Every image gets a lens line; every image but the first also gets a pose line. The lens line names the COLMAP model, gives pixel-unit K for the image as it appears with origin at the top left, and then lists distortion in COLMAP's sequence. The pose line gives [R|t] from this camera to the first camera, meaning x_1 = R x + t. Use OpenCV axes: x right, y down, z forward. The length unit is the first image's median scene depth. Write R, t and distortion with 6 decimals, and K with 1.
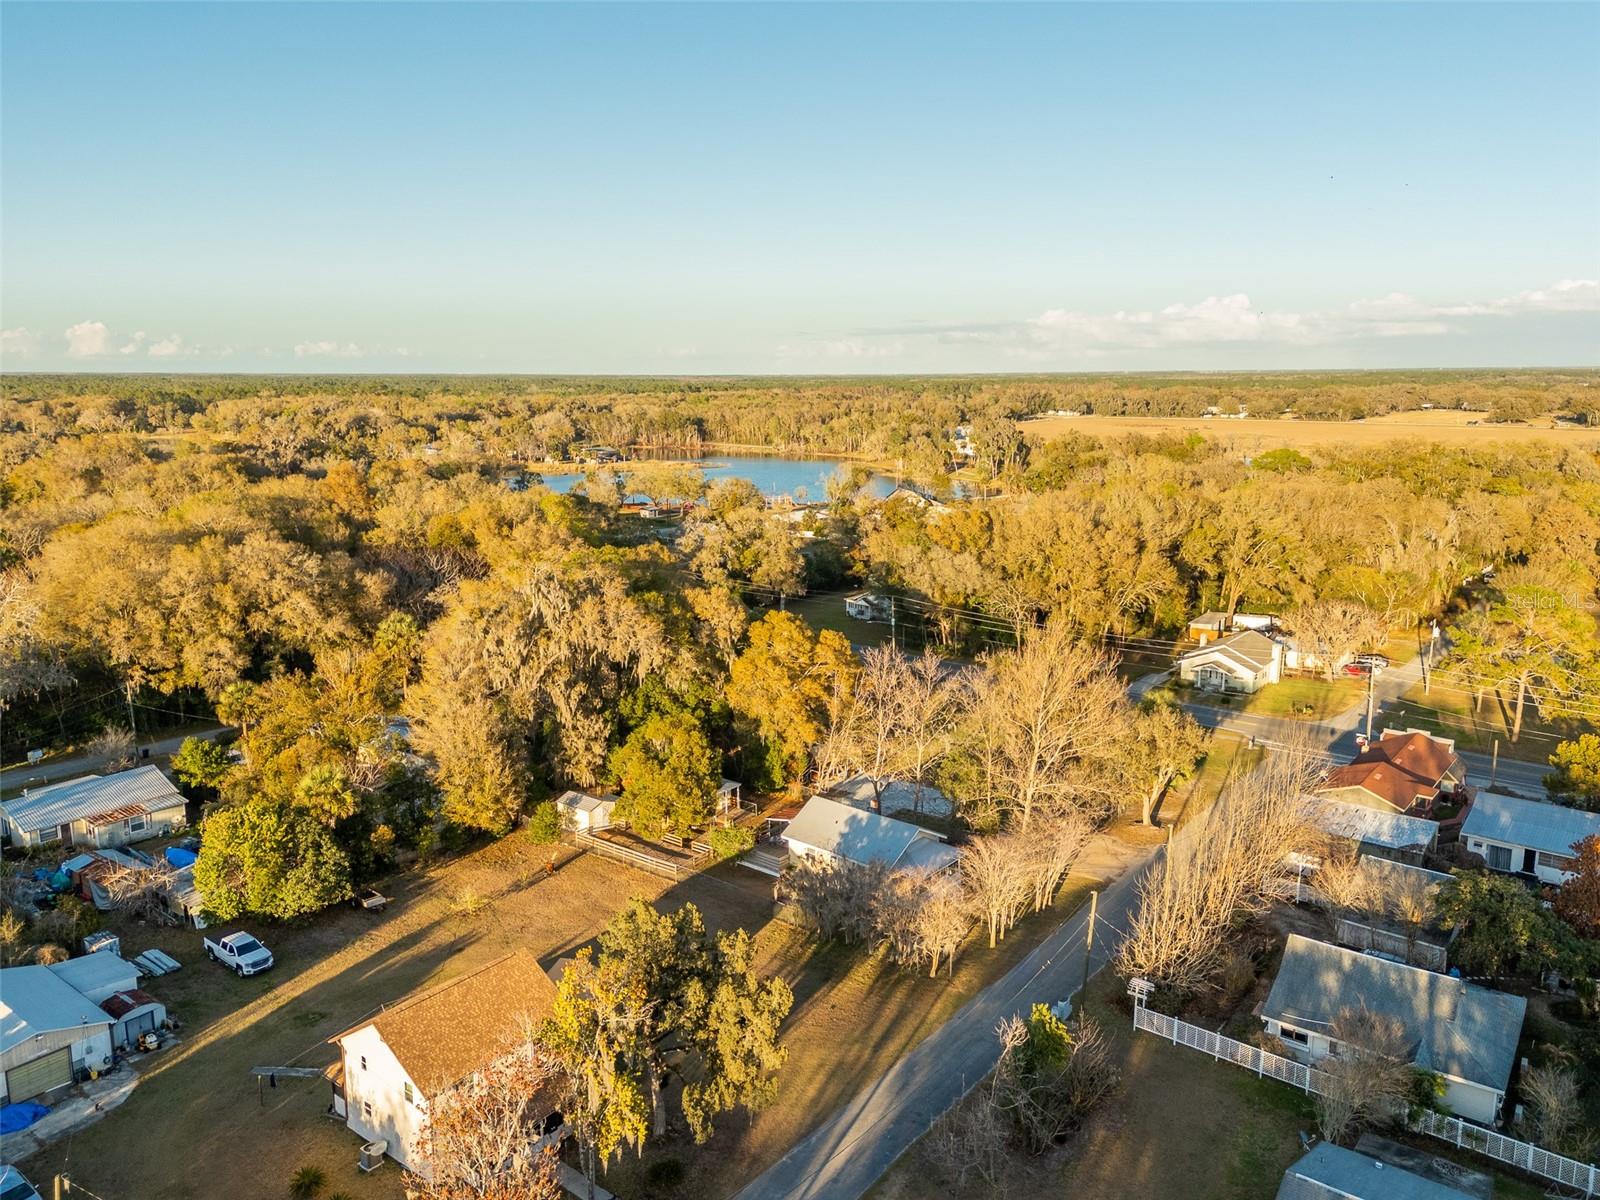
lens RADIAL K [[1161.4, 0, 800.0], [0, 1161.4, 600.0], [0, 0, 1]] dist [0.078494, -0.055510]
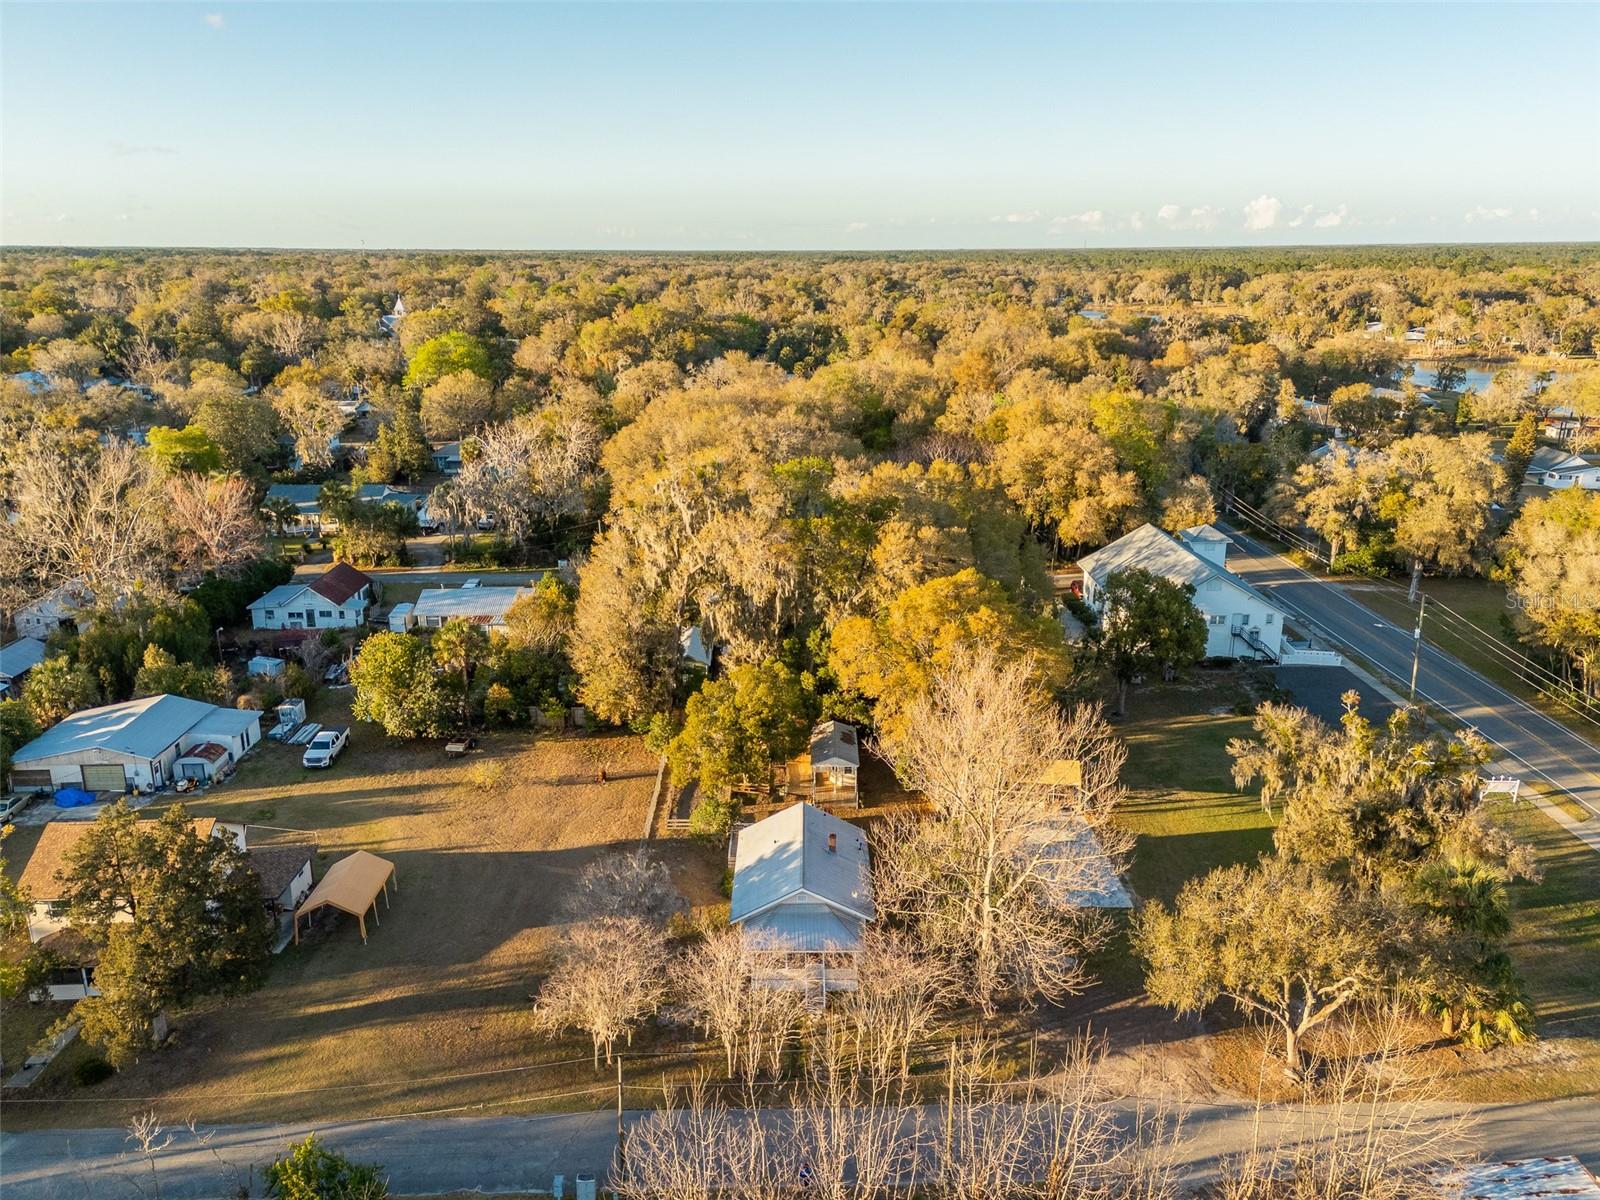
lens RADIAL K [[1161.4, 0, 800.0], [0, 1161.4, 600.0], [0, 0, 1]] dist [0.078494, -0.055510]
pose [[0.635582, 0.221914, -0.739453, 0.535313], [-0.145262, 0.975066, 0.167766, -0.093327], [0.758245, 0.000785, 0.651970, 0.458498]]
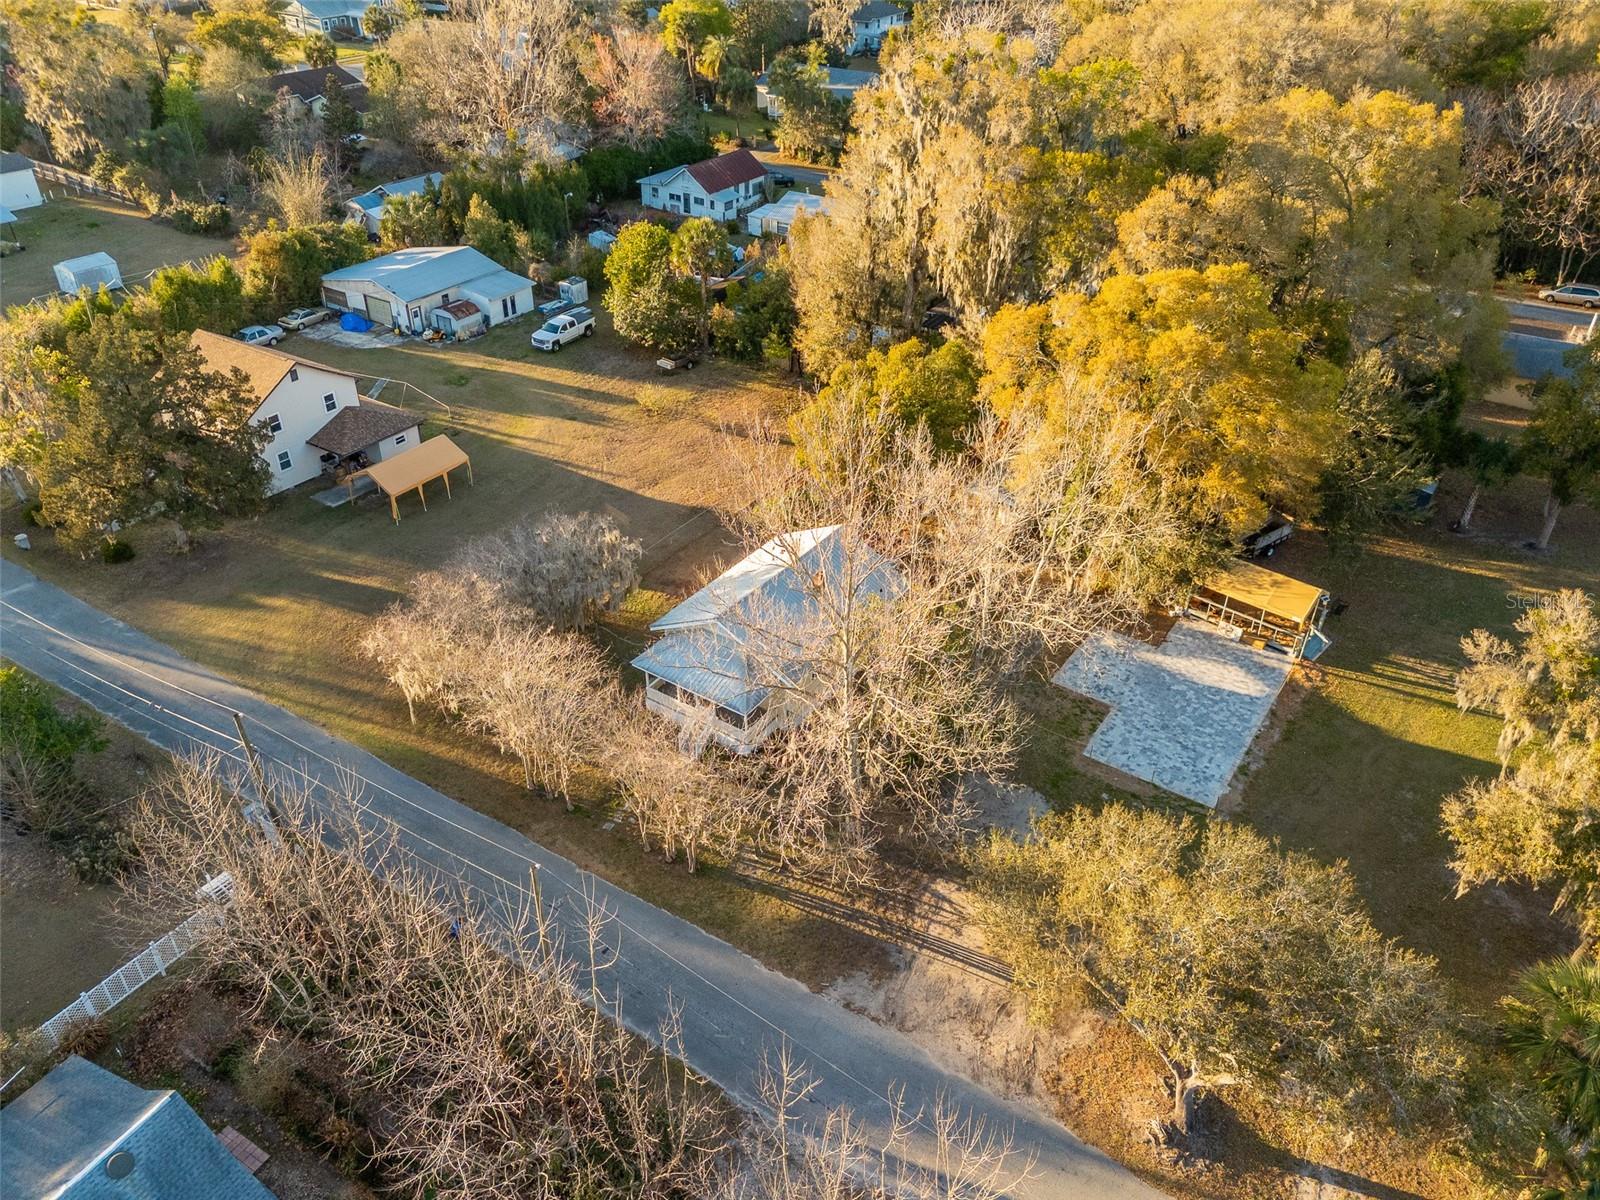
lens RADIAL K [[1161.4, 0, 800.0], [0, 1161.4, 600.0], [0, 0, 1]] dist [0.078494, -0.055510]
pose [[0.085087, 0.555140, -0.827393, 0.516805], [-0.197629, 0.823309, 0.532077, -0.117199], [0.976577, 0.118244, 0.179764, 0.824400]]
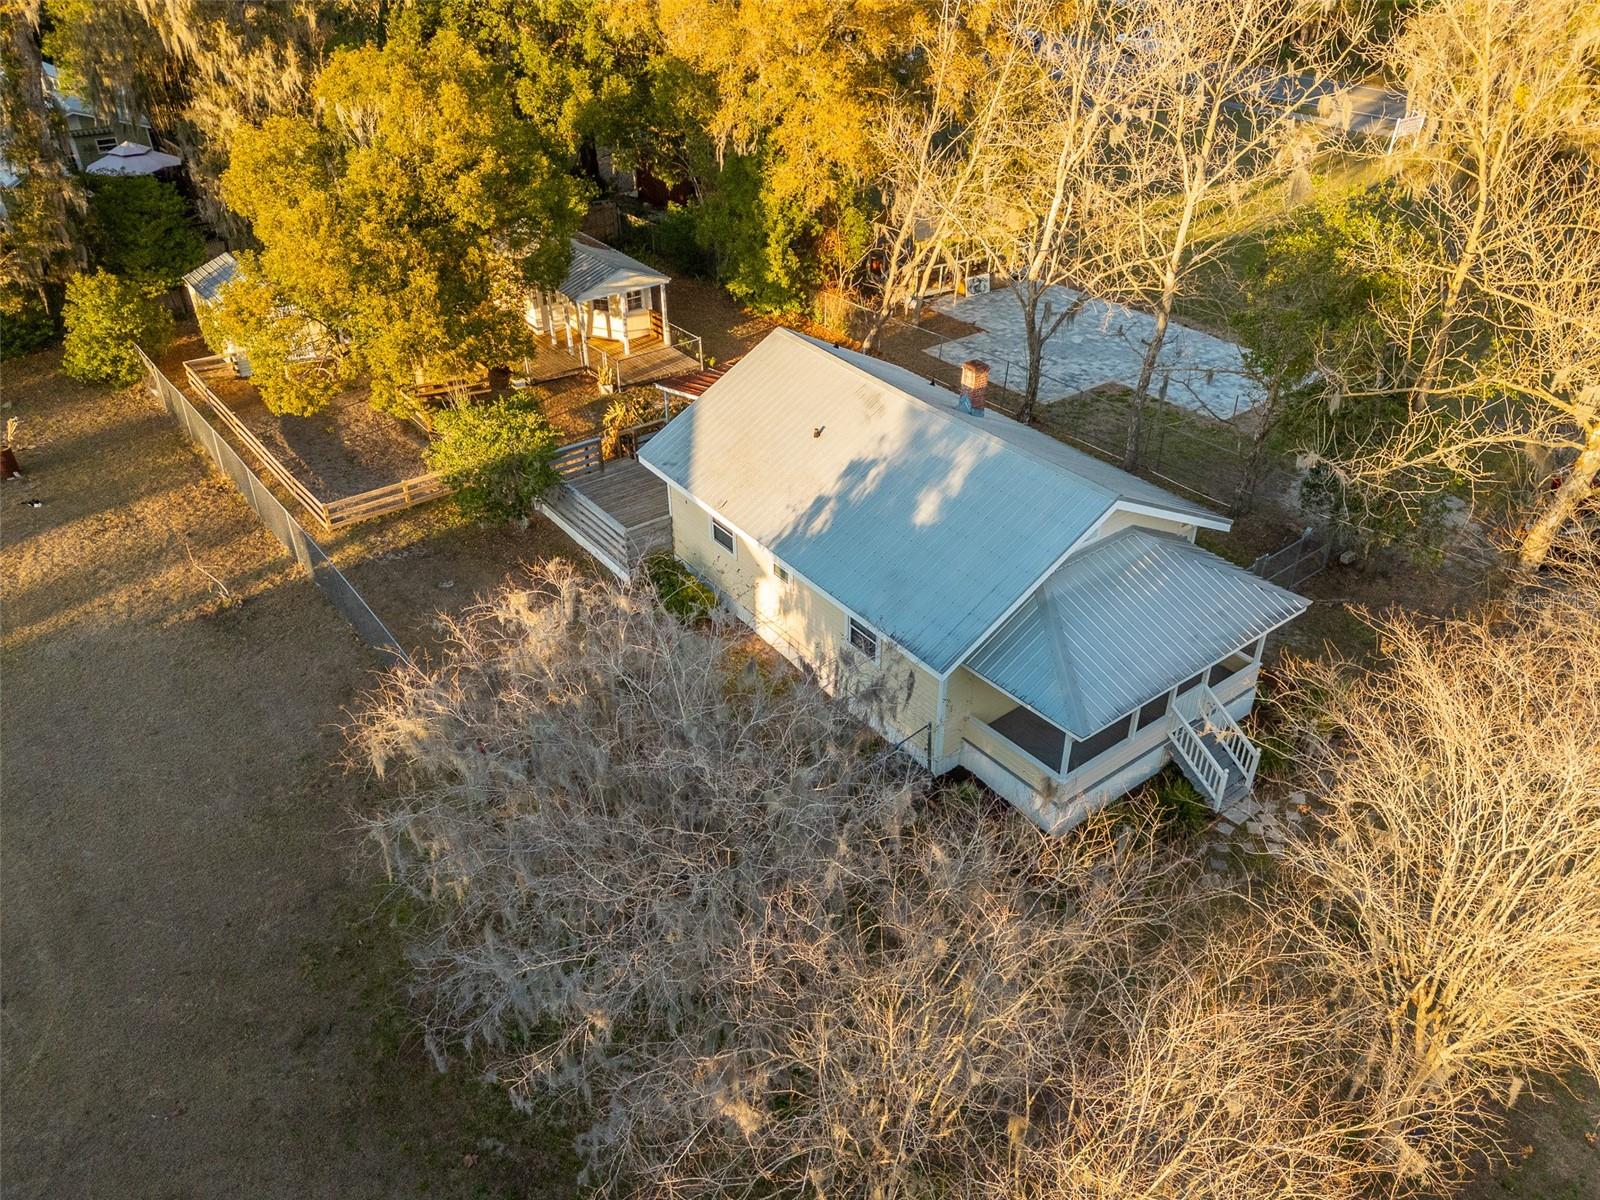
lens RADIAL K [[1161.4, 0, 800.0], [0, 1161.4, 600.0], [0, 0, 1]] dist [0.078494, -0.055510]
pose [[0.973086, 0.127815, -0.191746, 0.078026], [-0.042156, 0.916775, 0.397172, 0.108741], [0.226553, -0.378400, 0.897489, 0.676700]]
